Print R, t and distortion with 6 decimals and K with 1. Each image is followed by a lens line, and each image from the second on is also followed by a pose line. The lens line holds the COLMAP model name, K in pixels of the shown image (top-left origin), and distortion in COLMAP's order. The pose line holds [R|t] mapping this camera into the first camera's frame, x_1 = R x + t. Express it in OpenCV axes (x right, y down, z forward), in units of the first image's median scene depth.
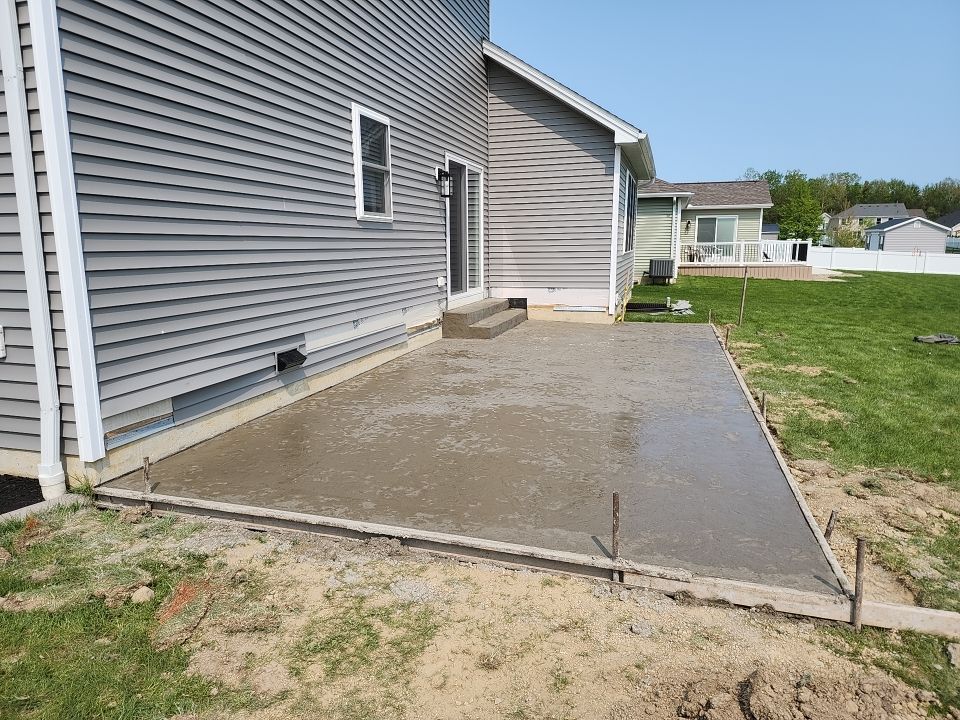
lens RADIAL K [[639.4, 0, 476.2], [0, 639.4, 356.2], [0, 0, 1]] dist [0.055991, -0.029340]
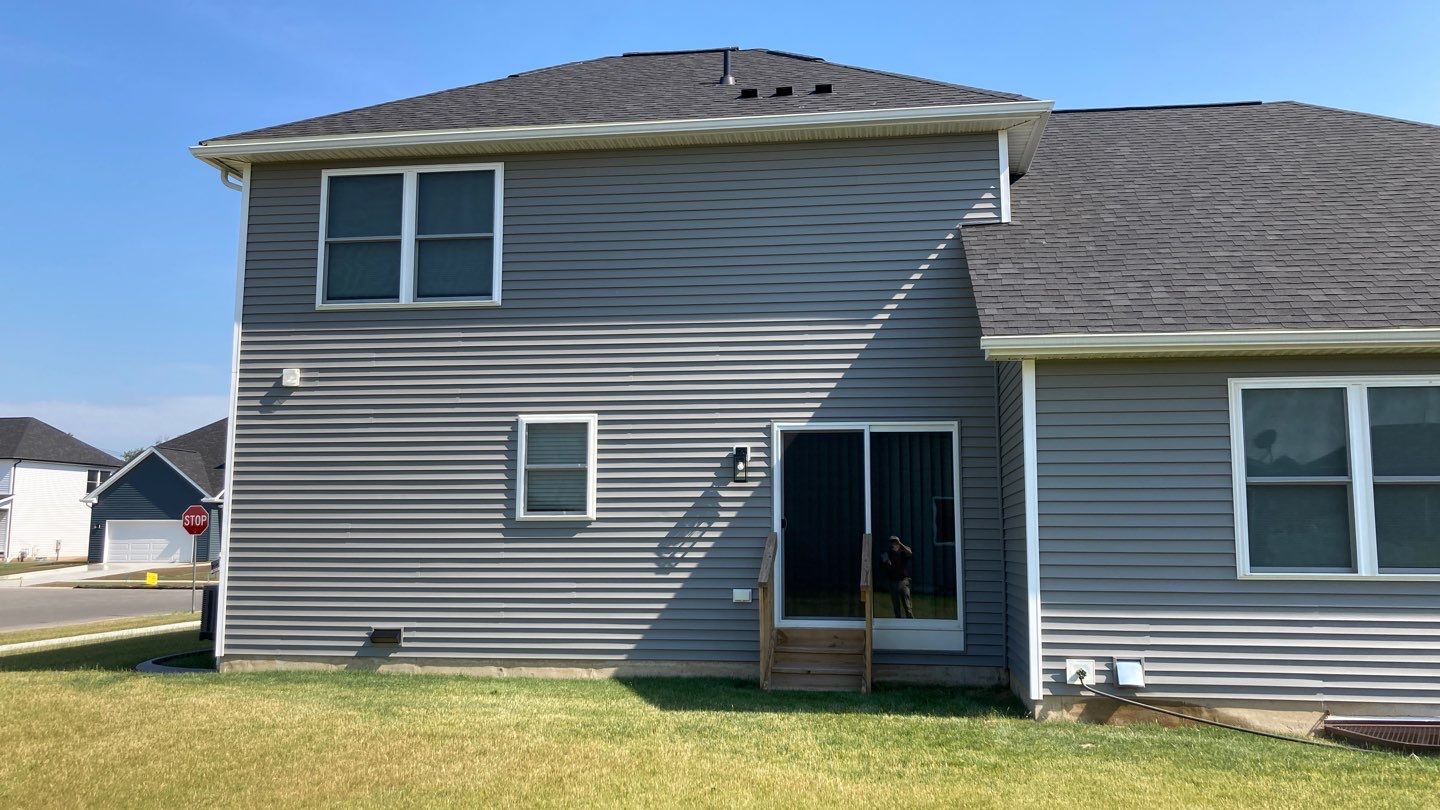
lens RADIAL K [[1163.4, 0, 734.4], [0, 1163.4, 400.1], [0, 0, 1]] dist [0.013577, 0.005496]
pose [[0.156373, -0.103588, -0.982251, 1.294024], [-0.173065, 0.976226, -0.130505, -0.161849], [0.972418, 0.190400, 0.134728, 0.779172]]
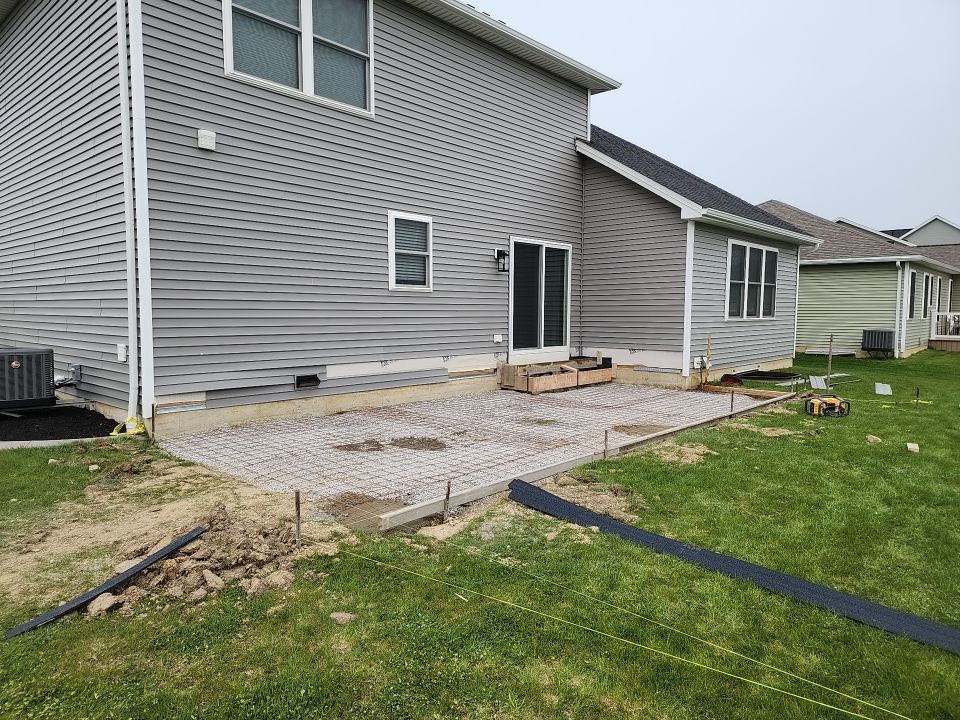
lens RADIAL K [[639.4, 0, 474.4], [0, 639.4, 357.2], [0, 0, 1]] dist [0.055991, -0.029340]
pose [[0.900131, 0.046007, -0.433183, 0.444582], [-0.088247, 0.993048, -0.077904, 0.020304], [0.426587, 0.108351, 0.897933, -0.124742]]
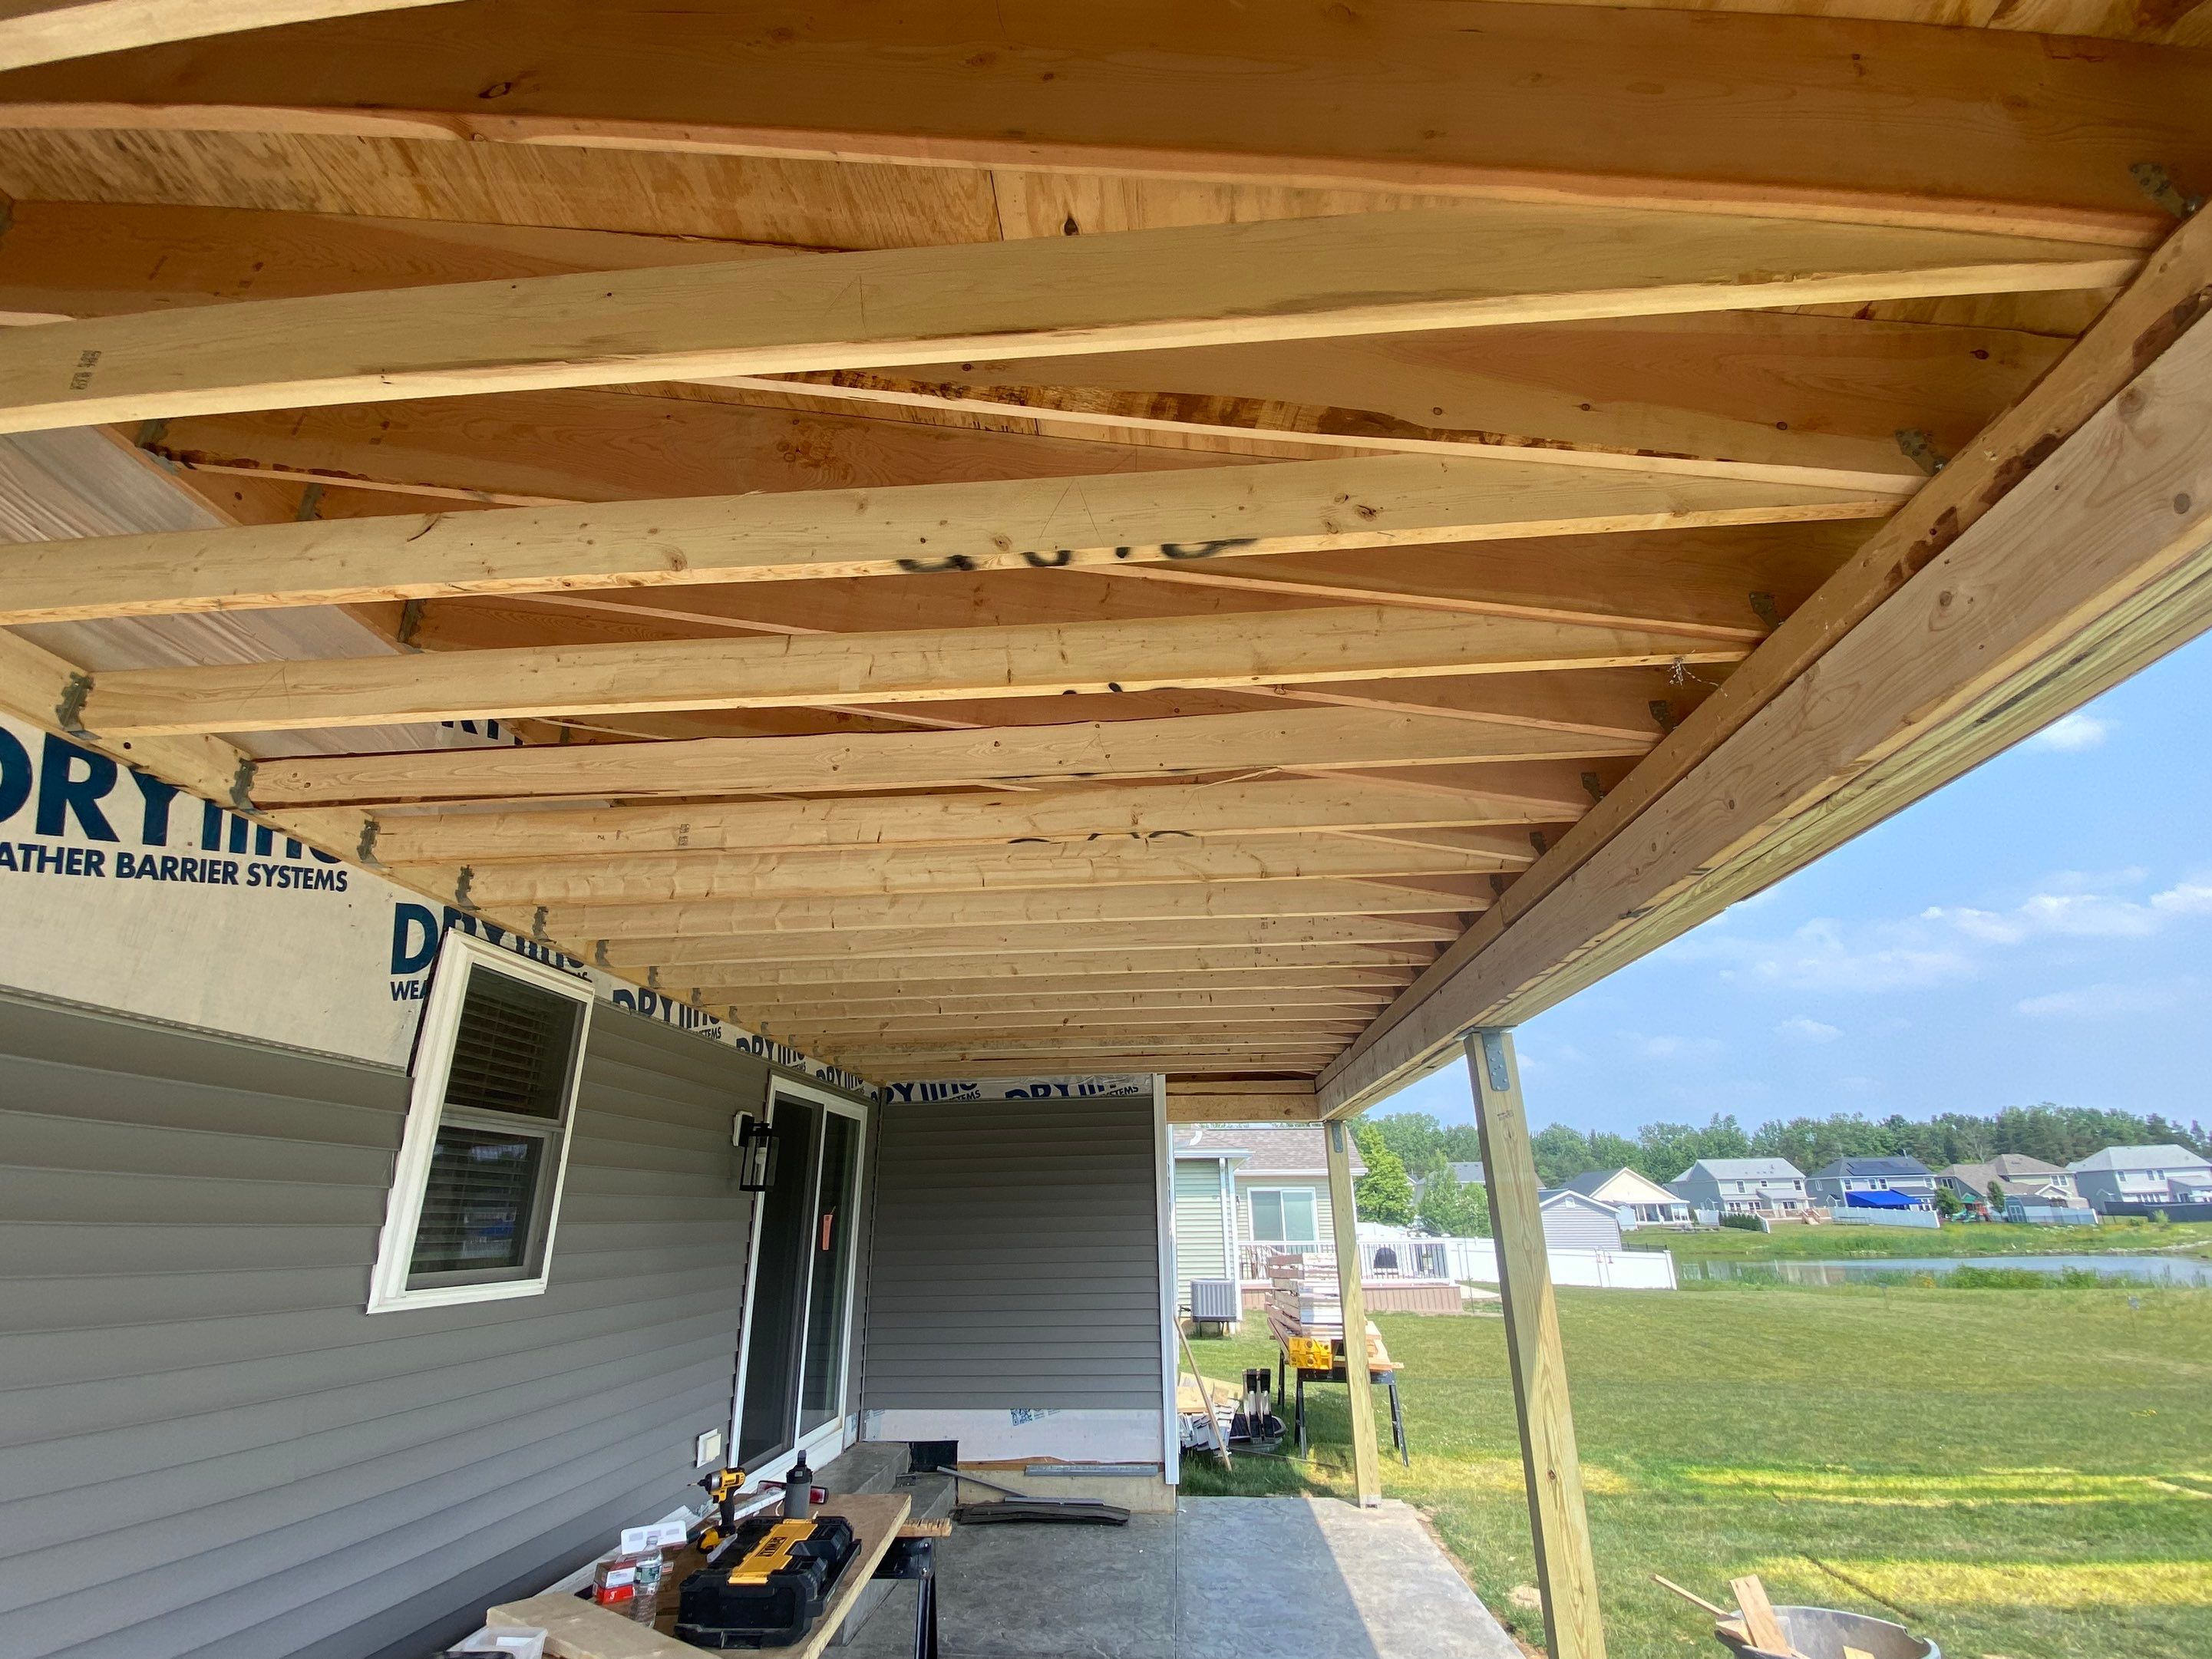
lens RADIAL K [[1033.3, 0, 1092.3], [0, 1033.3, 824.6], [0, 0, 1]] dist [-0.008940, -0.005945]
pose [[0.978526, 0.076885, 0.191248, 0.014304], [0.031973, 0.859983, -0.509320, -0.117772], [-0.203629, 0.504498, 0.839057, 0.339848]]
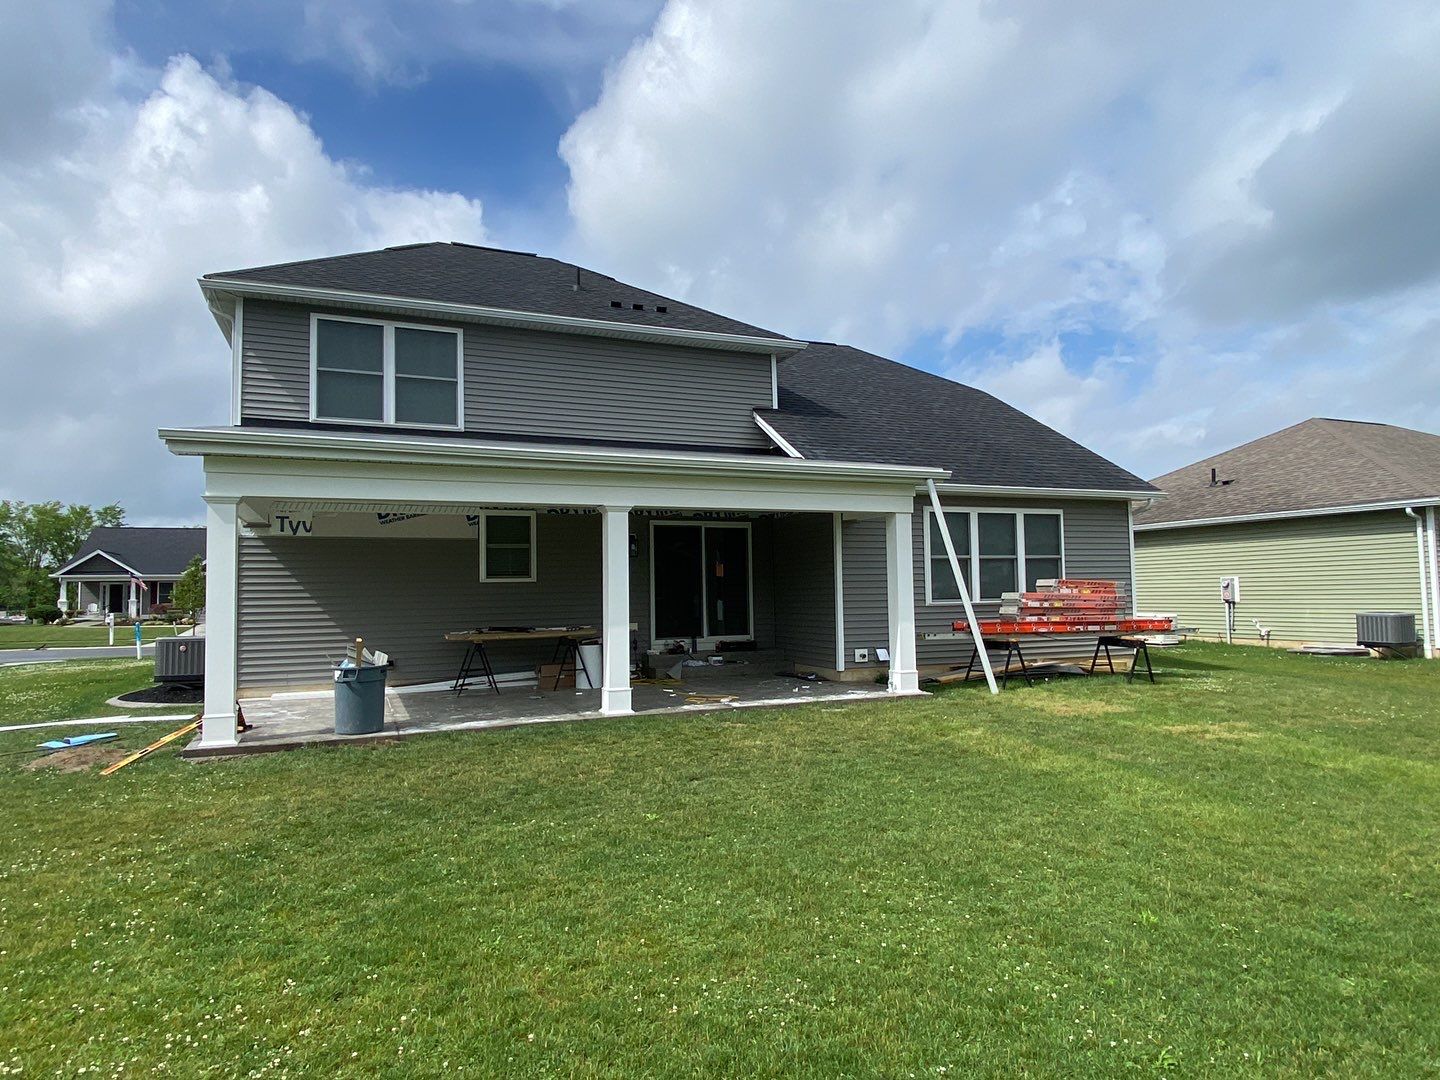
lens RADIAL K [[864.5, 0, 724.1], [0, 864.5, 554.4], [0, 0, 1]] dist [0.024055, -0.017275]
pose [[0.640034, -0.037376, -0.767437, 1.298936], [-0.121806, 0.981250, -0.149374, -0.030989], [0.758630, 0.189083, 0.623481, 0.111636]]
